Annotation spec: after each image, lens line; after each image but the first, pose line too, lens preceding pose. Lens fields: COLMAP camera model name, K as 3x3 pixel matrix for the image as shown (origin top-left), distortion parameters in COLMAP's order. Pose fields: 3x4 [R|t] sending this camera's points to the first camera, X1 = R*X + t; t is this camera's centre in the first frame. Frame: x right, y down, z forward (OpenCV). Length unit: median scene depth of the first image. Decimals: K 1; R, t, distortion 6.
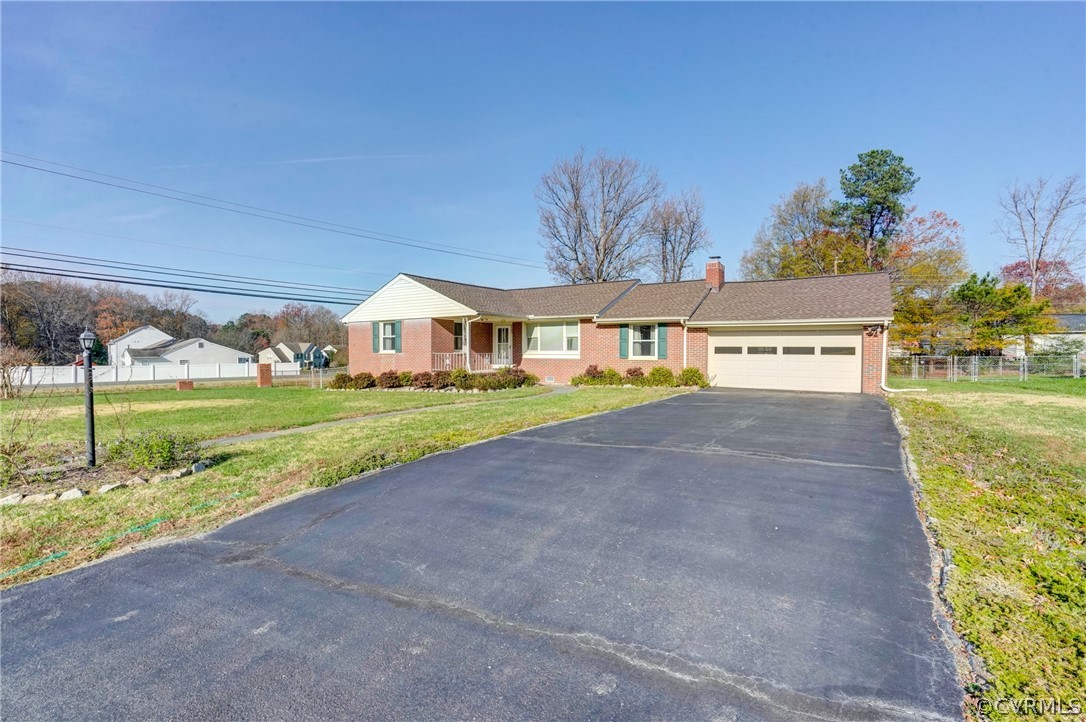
lens RADIAL K [[493.6, 0, 540.7], [0, 493.6, 355.5], [0, 0, 1]] dist [0.001452, 0.010983]
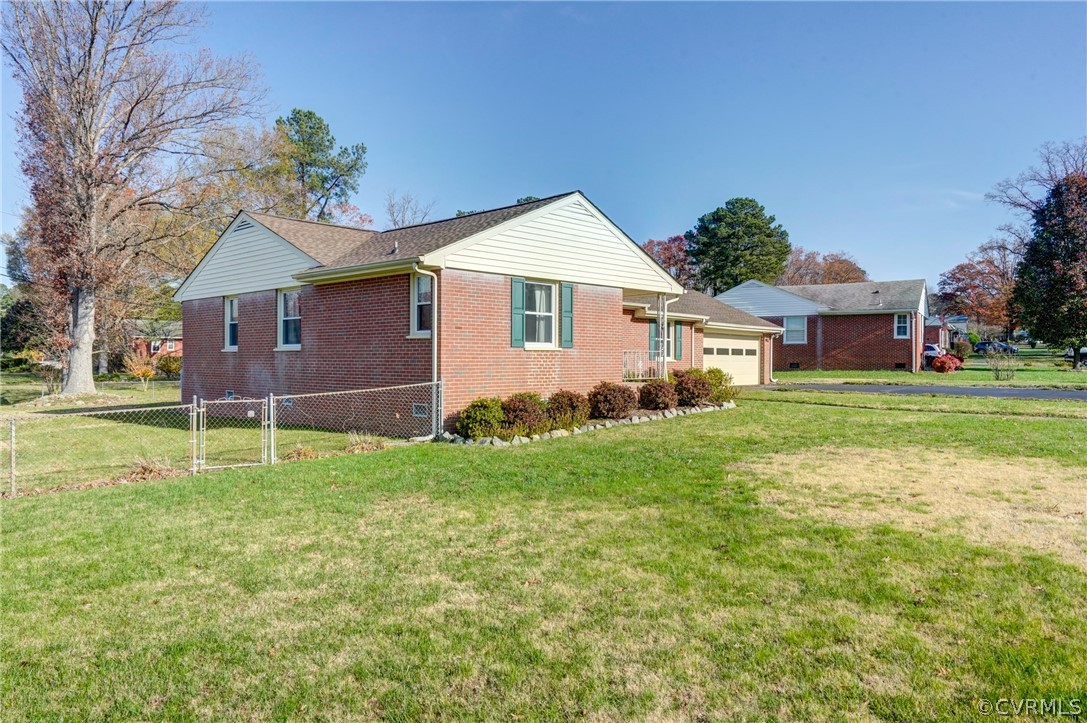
lens RADIAL K [[728.5, 0, 543.5], [0, 728.5, 361.5], [0, 0, 1]] dist [0.030795, 0.005194]
pose [[0.190234, 0.001408, 0.981738, -1.028413], [0.018274, 0.999821, -0.004975, 0.010886], [-0.981569, 0.018886, 0.190174, 0.904768]]
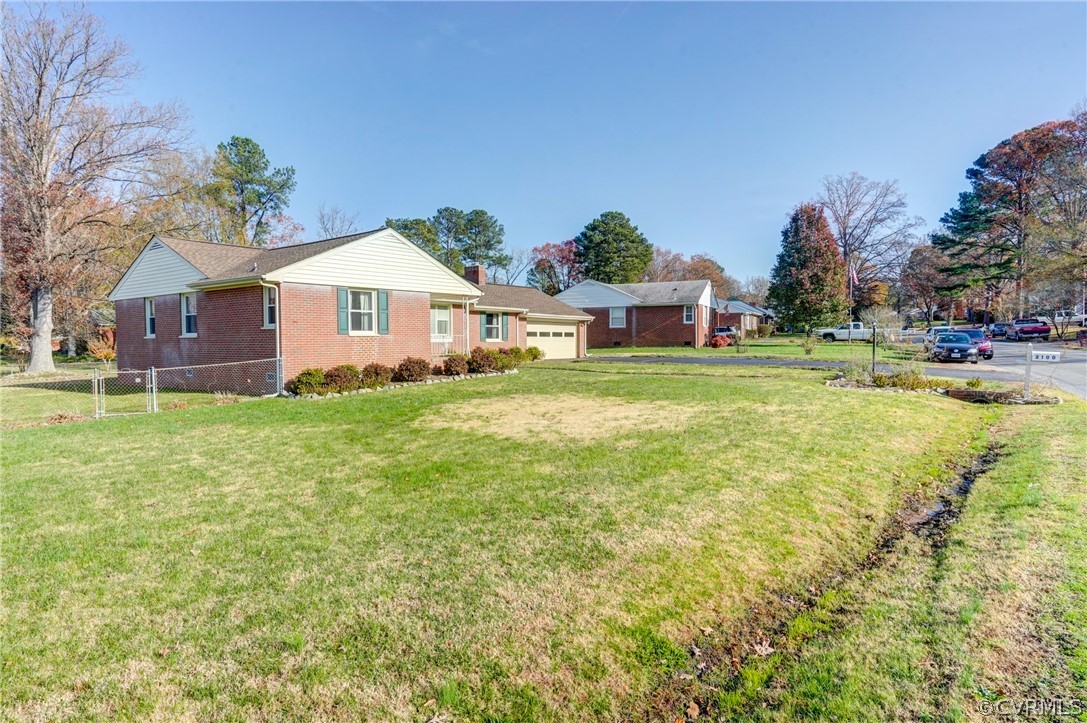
lens RADIAL K [[609.0, 0, 543.5], [0, 609.0, 361.5], [0, 0, 1]] dist [0.003325, 0.017289]
pose [[0.086815, -0.032484, 0.995695, -1.187284], [0.028557, 0.999139, 0.030107, 0.014018], [-0.995815, 0.025821, 0.087668, 0.702995]]
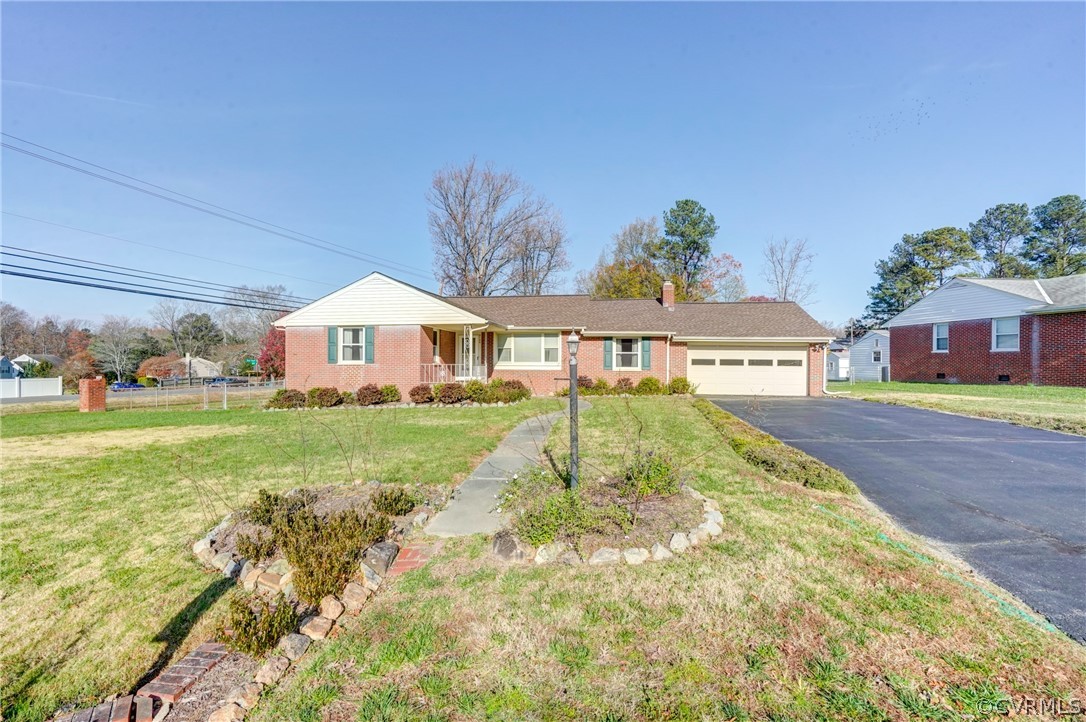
lens RADIAL K [[501.6, 0, 538.4], [0, 501.6, 358.3], [0, 0, 1]] dist [-0.000972, 0.010111]
pose [[0.908927, 0.006964, 0.416896, -0.393299], [0.001212, 0.999812, -0.019343, 0.002250], [-0.416953, 0.018087, 0.908748, 0.086741]]
